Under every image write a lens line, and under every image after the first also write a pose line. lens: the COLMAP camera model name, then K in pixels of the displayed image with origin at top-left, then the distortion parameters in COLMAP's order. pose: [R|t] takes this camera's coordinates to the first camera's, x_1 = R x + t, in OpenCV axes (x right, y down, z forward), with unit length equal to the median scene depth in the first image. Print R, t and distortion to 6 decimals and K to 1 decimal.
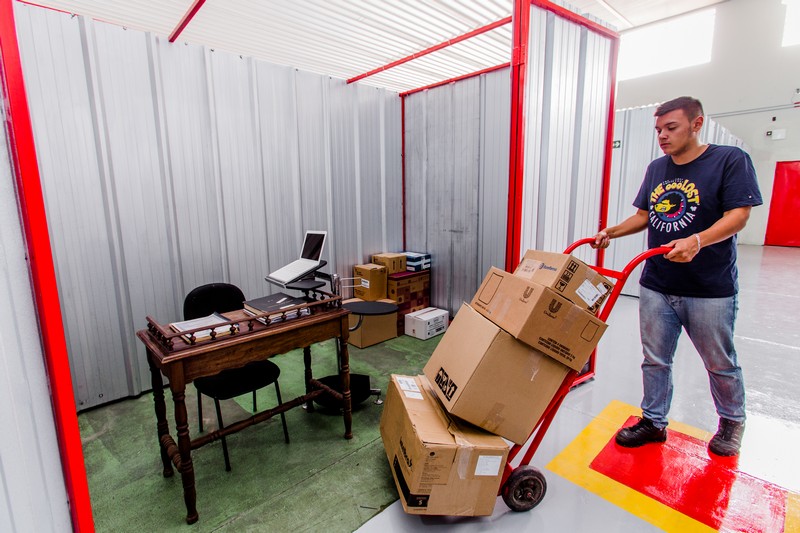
lens RADIAL K [[383.9, 0, 388.9], [0, 383.9, 262.9], [0, 0, 1]] dist [0.000446, 0.001306]
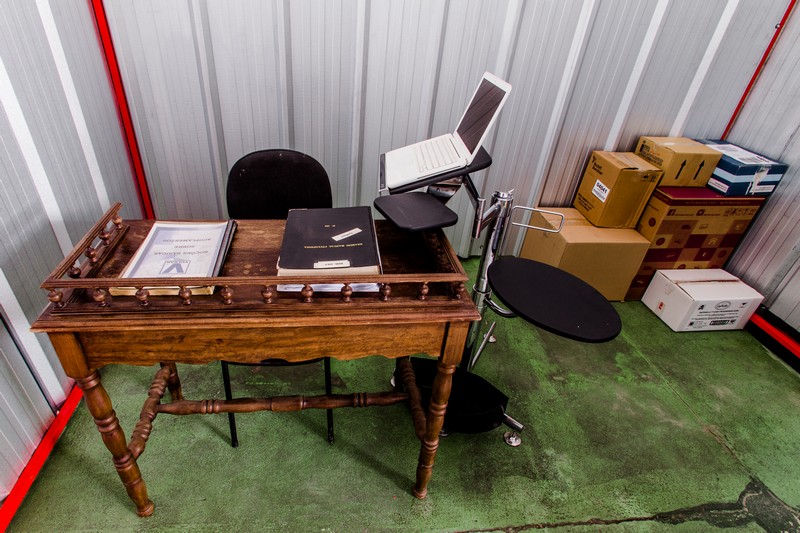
lens RADIAL K [[419.9, 0, 369.0], [0, 419.9, 268.3], [0, 0, 1]] dist [-0.002775, 0.000405]
pose [[0.792519, 0.387282, -0.471091, -0.001265], [-0.168466, 0.881444, 0.441220, -0.051910], [0.586117, -0.270312, 0.763805, 0.336044]]
